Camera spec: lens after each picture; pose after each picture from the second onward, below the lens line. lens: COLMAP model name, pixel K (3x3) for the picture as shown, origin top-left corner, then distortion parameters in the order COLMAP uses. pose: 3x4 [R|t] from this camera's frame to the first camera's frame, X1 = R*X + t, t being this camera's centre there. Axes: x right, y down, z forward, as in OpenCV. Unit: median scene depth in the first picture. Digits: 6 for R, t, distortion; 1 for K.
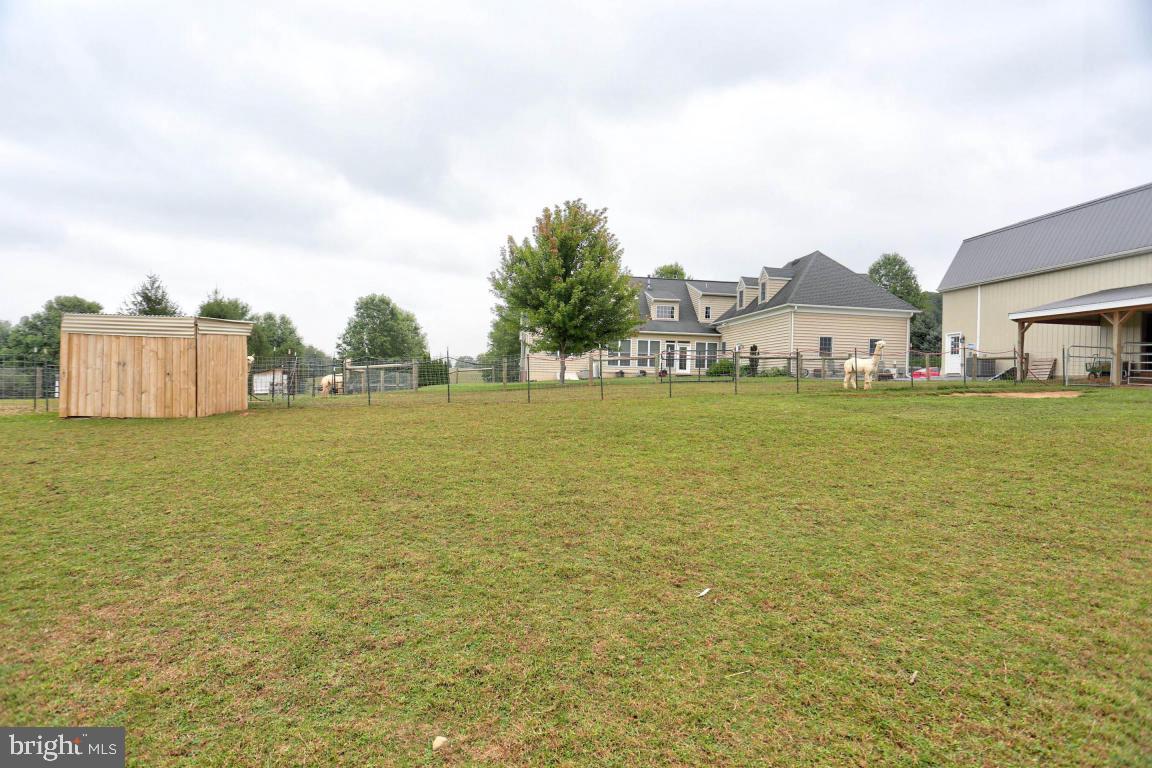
lens RADIAL K [[559.9, 0, 577.2], [0, 559.9, 373.7], [0, 0, 1]] dist [-0.079387, 0.034443]
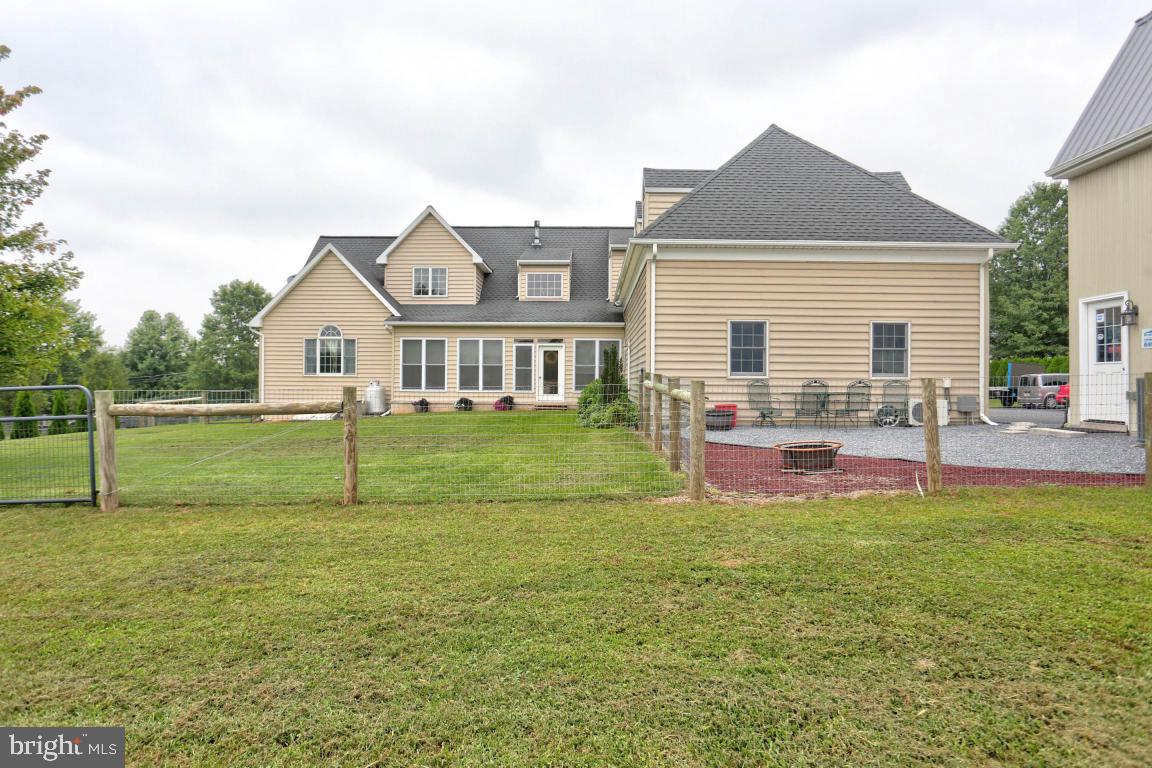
lens RADIAL K [[688.1, 0, 574.3], [0, 688.1, 368.9], [0, 0, 1]] dist [-0.010866, -0.000523]
pose [[0.992284, -0.021553, -0.122101, 0.291988], [0.020043, 0.999707, -0.013581, -0.021809], [0.122358, 0.011029, 0.992425, 0.379247]]
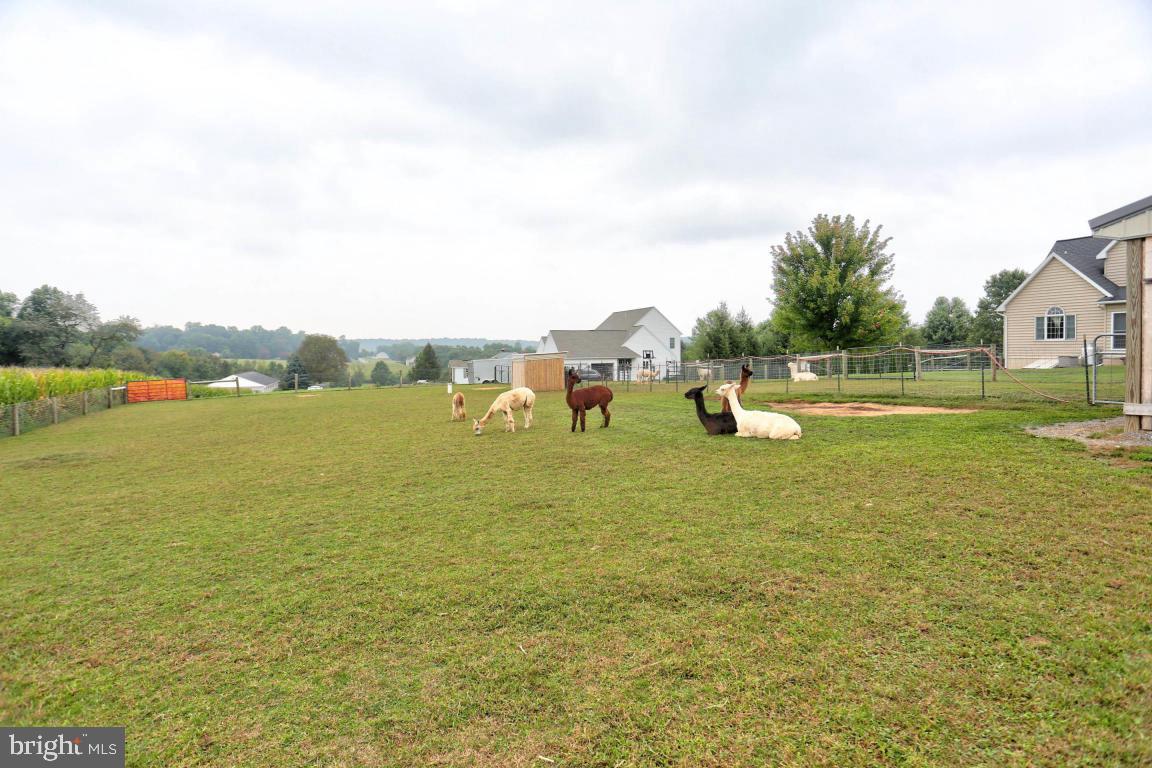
lens RADIAL K [[559.9, 0, 577.2], [0, 559.9, 373.7], [0, 0, 1]] dist [-0.079387, 0.034443]
pose [[0.295844, 0.010619, -0.955177, 0.521649], [0.026974, 0.999447, 0.019466, -0.014627], [0.954855, -0.031523, 0.295393, 0.109430]]
